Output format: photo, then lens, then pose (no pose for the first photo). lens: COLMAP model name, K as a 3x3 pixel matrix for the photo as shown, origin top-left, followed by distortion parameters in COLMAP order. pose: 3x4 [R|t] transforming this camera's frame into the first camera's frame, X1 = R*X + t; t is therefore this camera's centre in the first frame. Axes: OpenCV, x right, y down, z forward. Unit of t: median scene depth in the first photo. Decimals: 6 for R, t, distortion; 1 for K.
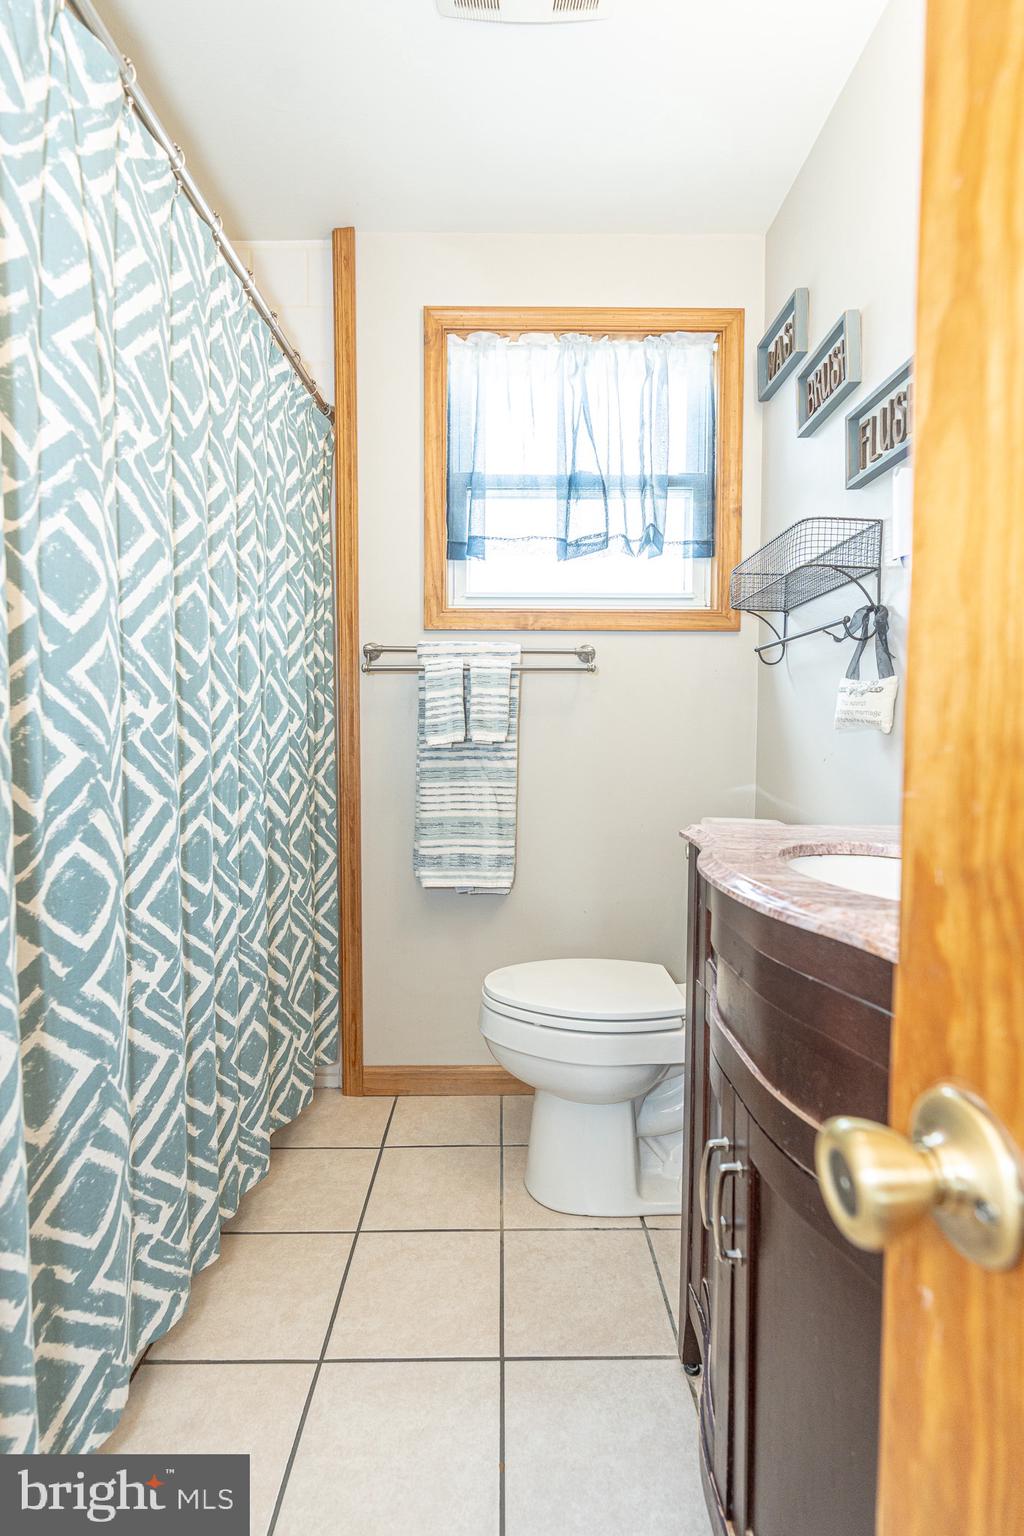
lens RADIAL K [[691.6, 0, 491.4], [0, 691.6, 752.1], [0, 0, 1]] dist [-0.008649, 0.003712]
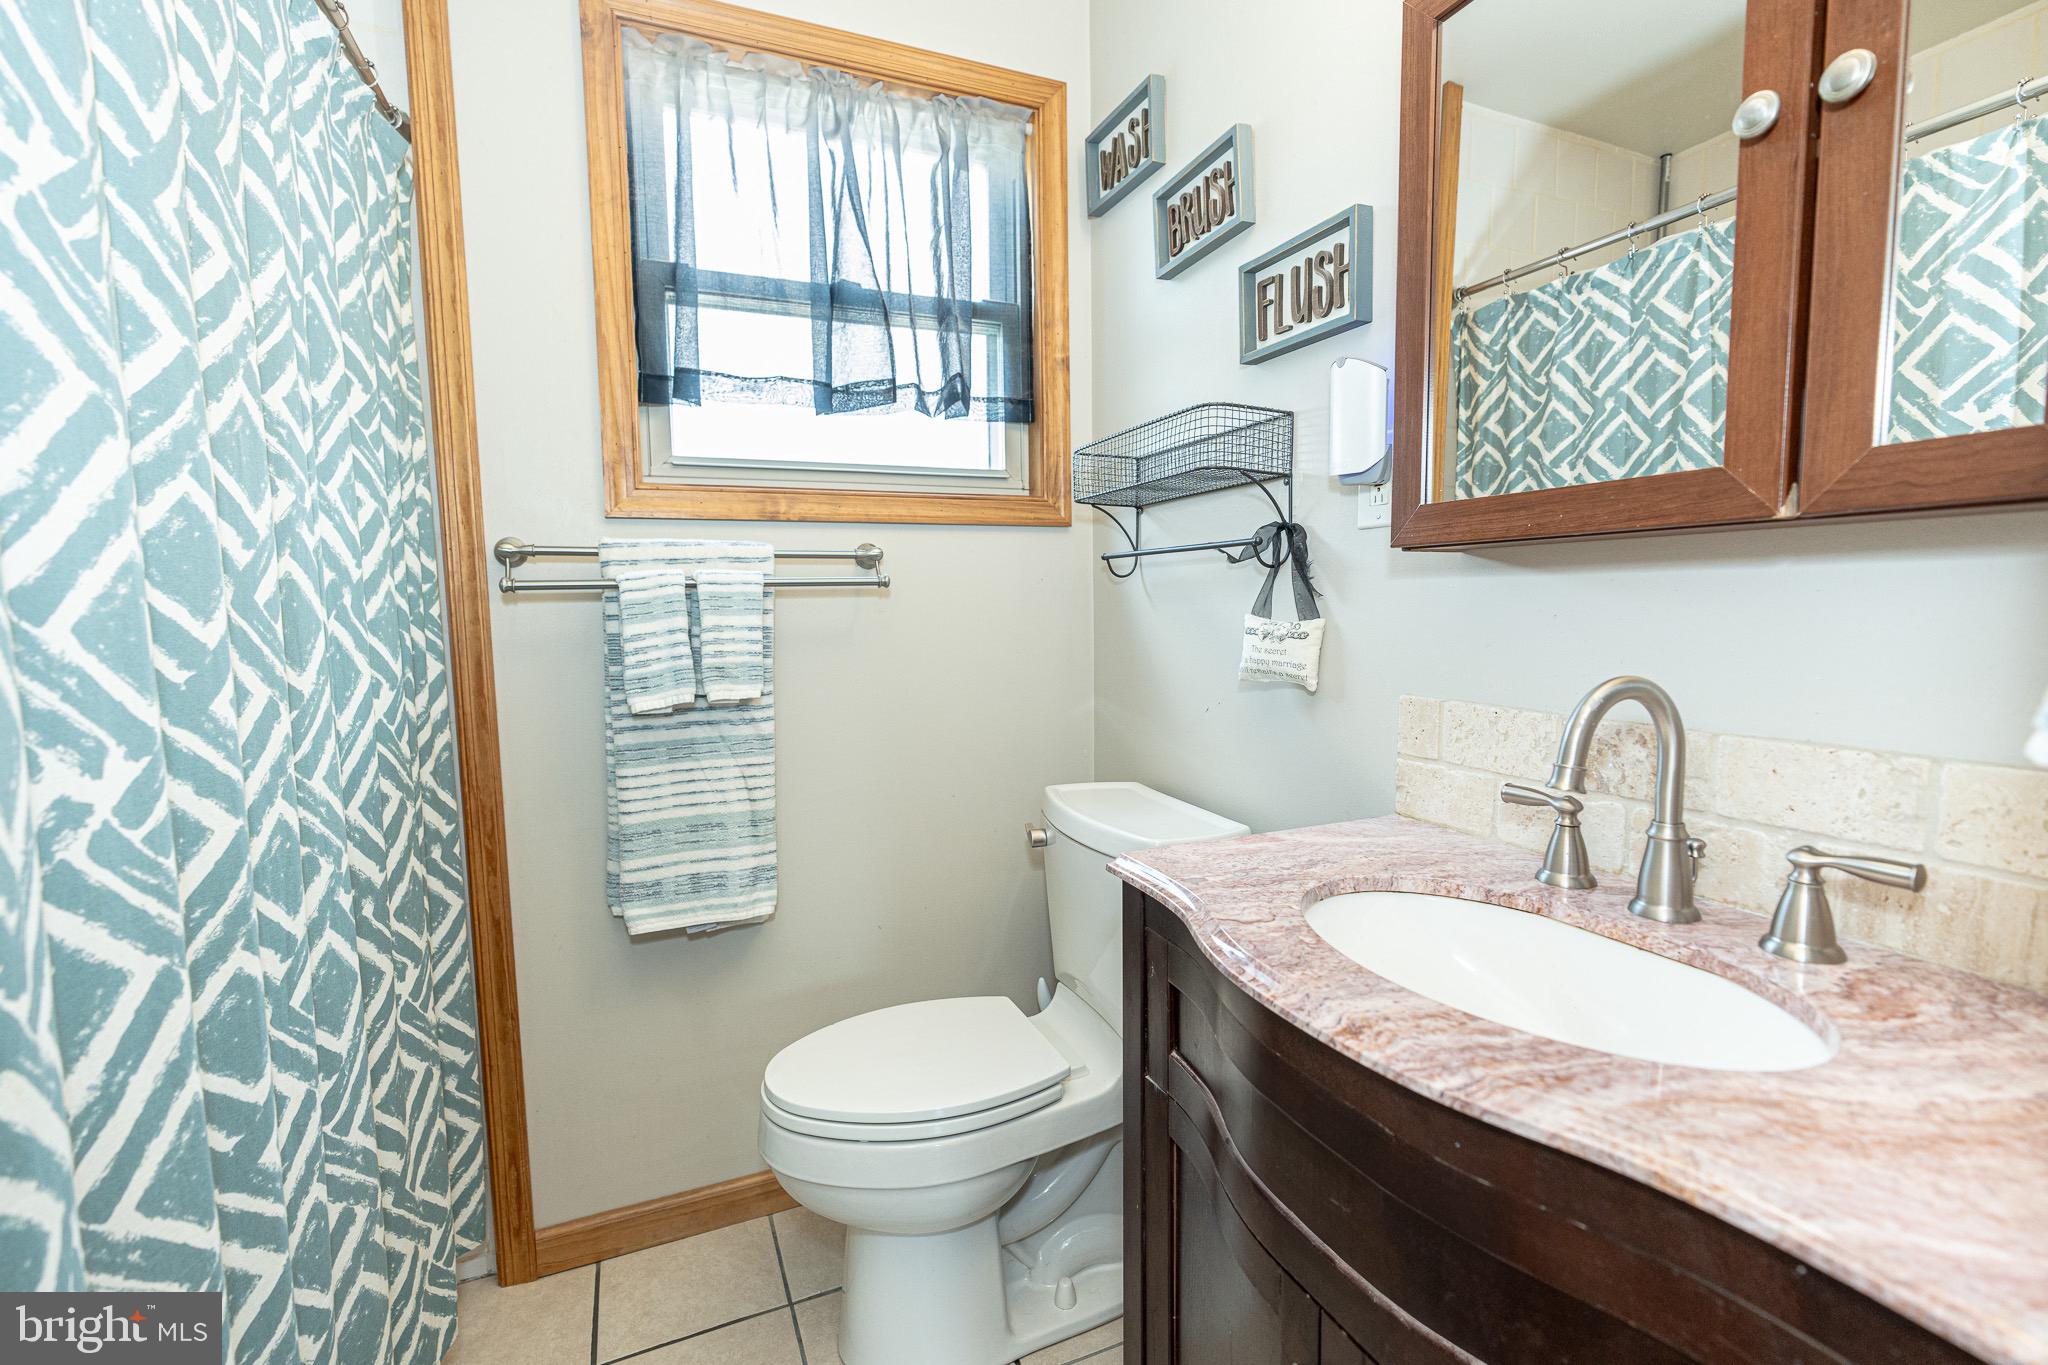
lens RADIAL K [[922.1, 0, 1032.2], [0, 922.1, 680.0], [0, 0, 1]] dist [-0.008649, 0.003712]
pose [[0.917568, -0.050944, 0.394302, -0.086544], [0.033058, 0.998098, 0.052024, -0.068545], [-0.396203, -0.034701, 0.917507, 0.106508]]
